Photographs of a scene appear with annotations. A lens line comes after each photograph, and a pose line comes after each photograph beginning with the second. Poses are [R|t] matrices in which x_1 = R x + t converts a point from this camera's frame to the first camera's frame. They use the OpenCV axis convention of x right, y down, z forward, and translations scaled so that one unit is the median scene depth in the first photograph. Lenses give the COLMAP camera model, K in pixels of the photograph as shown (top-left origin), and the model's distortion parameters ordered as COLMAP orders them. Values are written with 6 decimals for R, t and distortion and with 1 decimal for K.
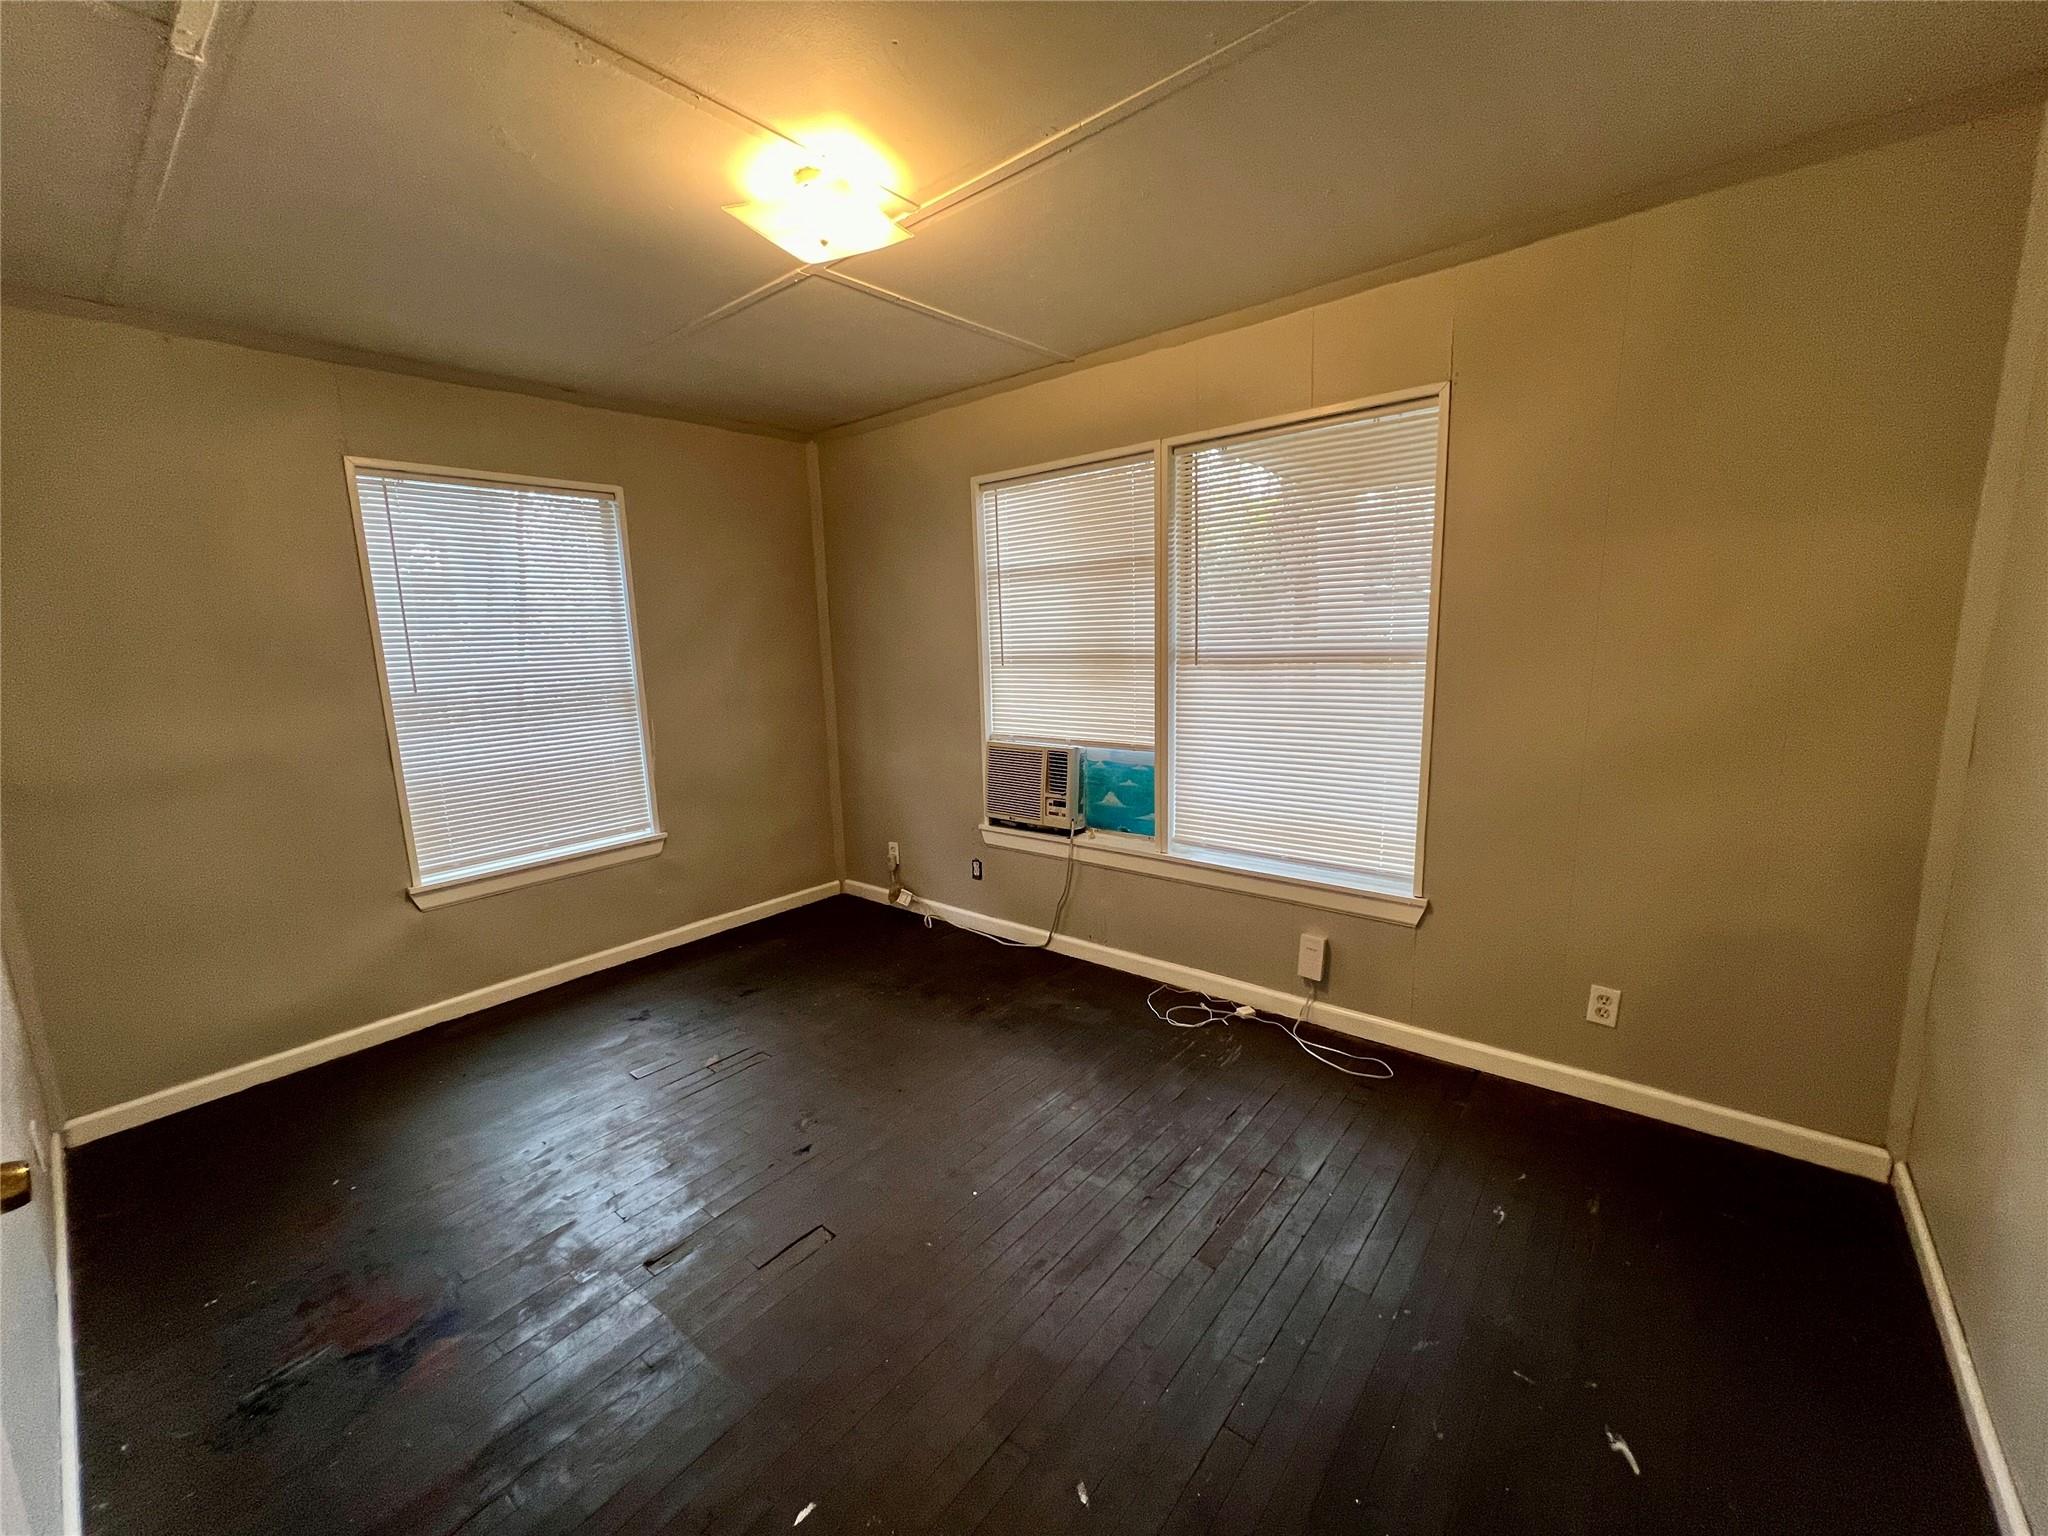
lens RADIAL K [[815.0, 0, 1019.5], [0, 815.0, 773.9], [0, 0, 1]] dist [-0.000703, 0.000174]
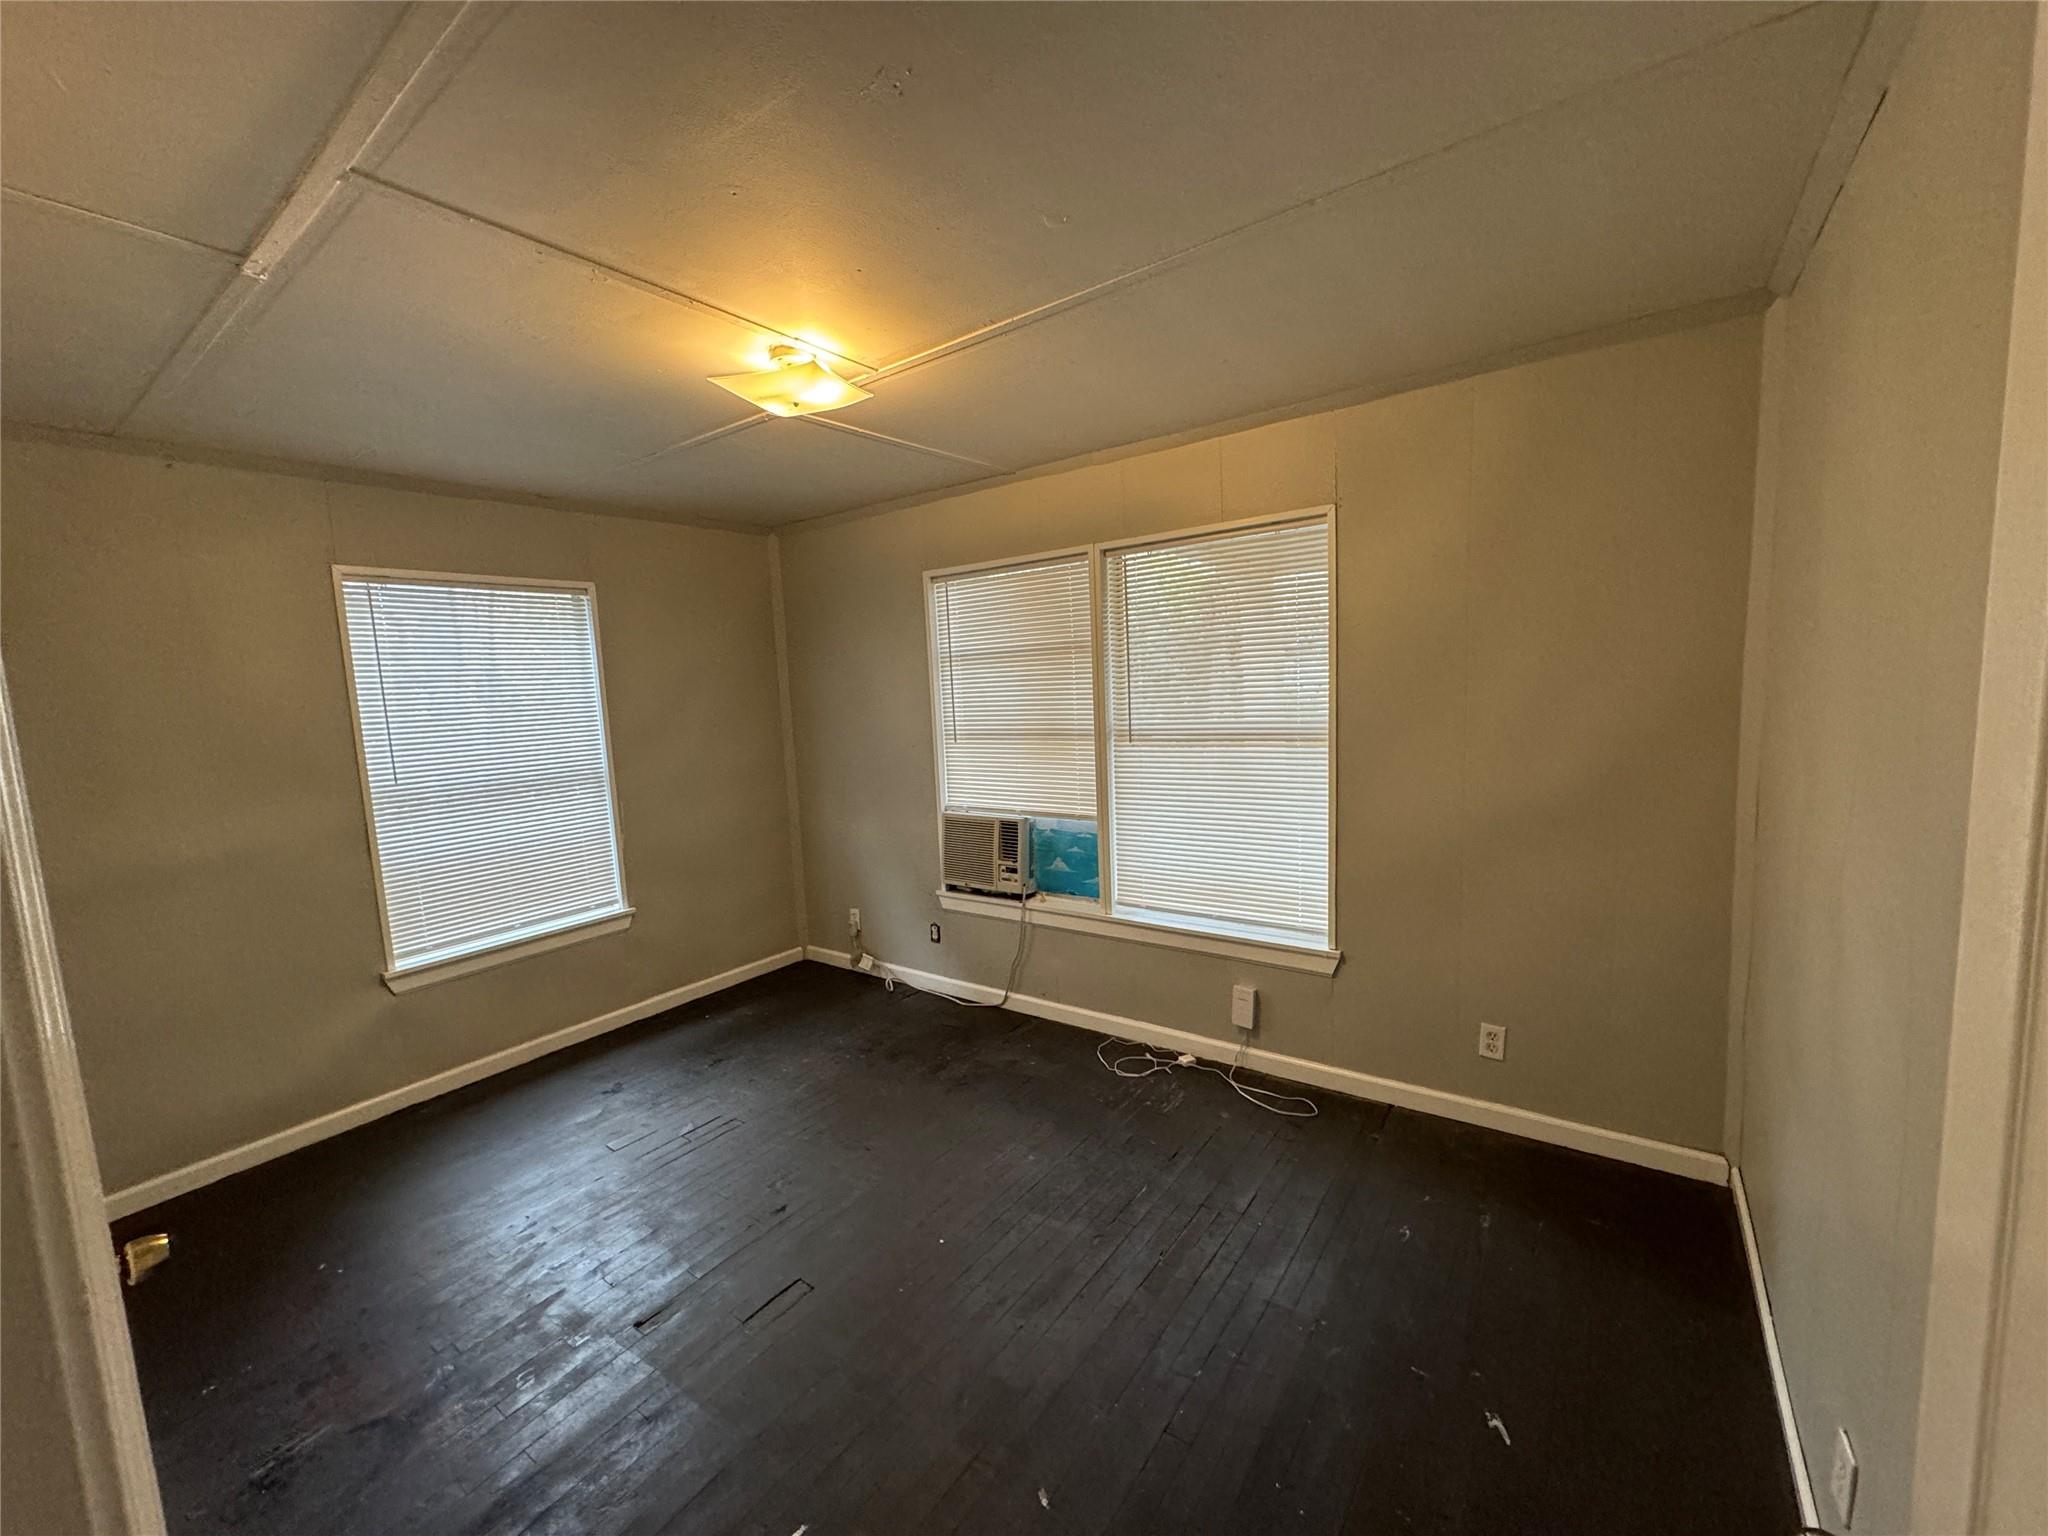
lens RADIAL K [[808.6, 0, 1022.7], [0, 808.6, 776.3], [0, 0, 1]] dist [-0.001586, 0.000074]
pose [[0.997818, -0.021967, 0.062263, 0.000061], [0.025646, 0.997933, -0.058923, -0.032687], [-0.060840, 0.060391, 0.996319, -0.099612]]
